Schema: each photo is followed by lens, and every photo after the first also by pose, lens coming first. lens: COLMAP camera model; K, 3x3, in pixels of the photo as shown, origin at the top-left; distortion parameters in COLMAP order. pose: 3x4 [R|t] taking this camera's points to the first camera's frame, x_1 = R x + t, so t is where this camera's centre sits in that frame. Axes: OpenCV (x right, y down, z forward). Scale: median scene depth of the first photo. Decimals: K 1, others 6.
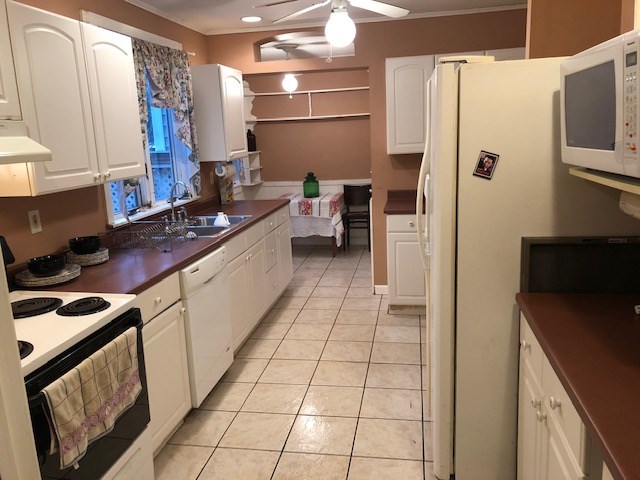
lens RADIAL K [[522.3, 0, 319.2], [0, 522.3, 235.9], [0, 0, 1]] dist [0.005235, 0.006892]
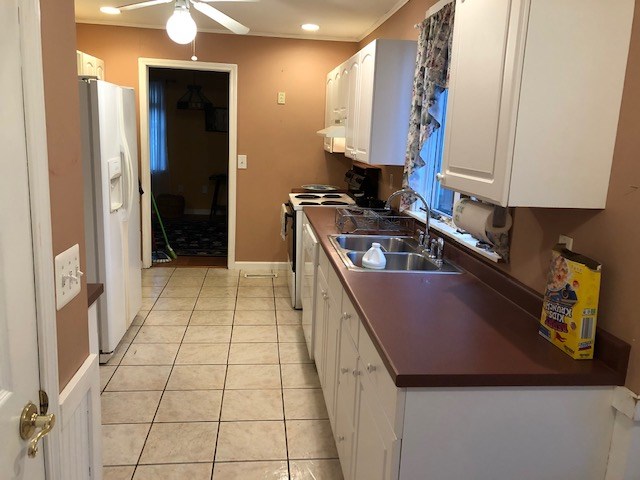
lens RADIAL K [[522.3, 0, 319.2], [0, 522.3, 235.9], [0, 0, 1]] dist [0.005235, 0.006892]
pose [[-0.958850, 0.051994, -0.279111, 0.094031], [-0.062524, 0.920283, 0.386226, -0.411067], [0.276943, 0.387784, -0.879162, 2.082570]]
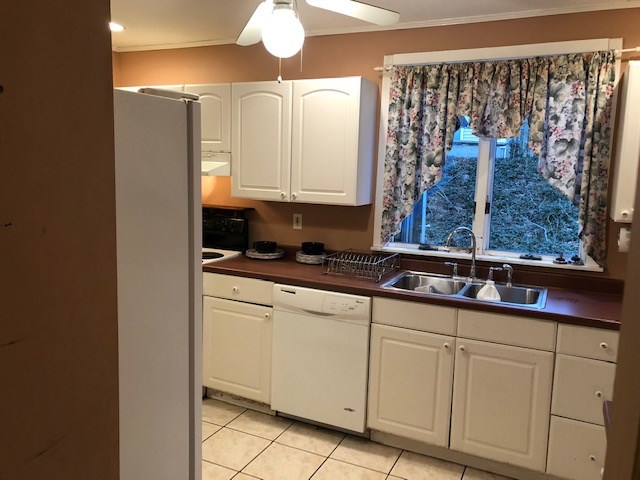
lens RADIAL K [[527.7, 0, 320.8], [0, 527.7, 230.7], [0, 0, 1]] dist [0.004106, -0.012460]
pose [[-0.261975, 0.155069, -0.952535, 0.734069], [-0.207809, 0.954789, 0.212589, -0.287638], [0.942435, 0.253638, -0.217906, 1.221677]]
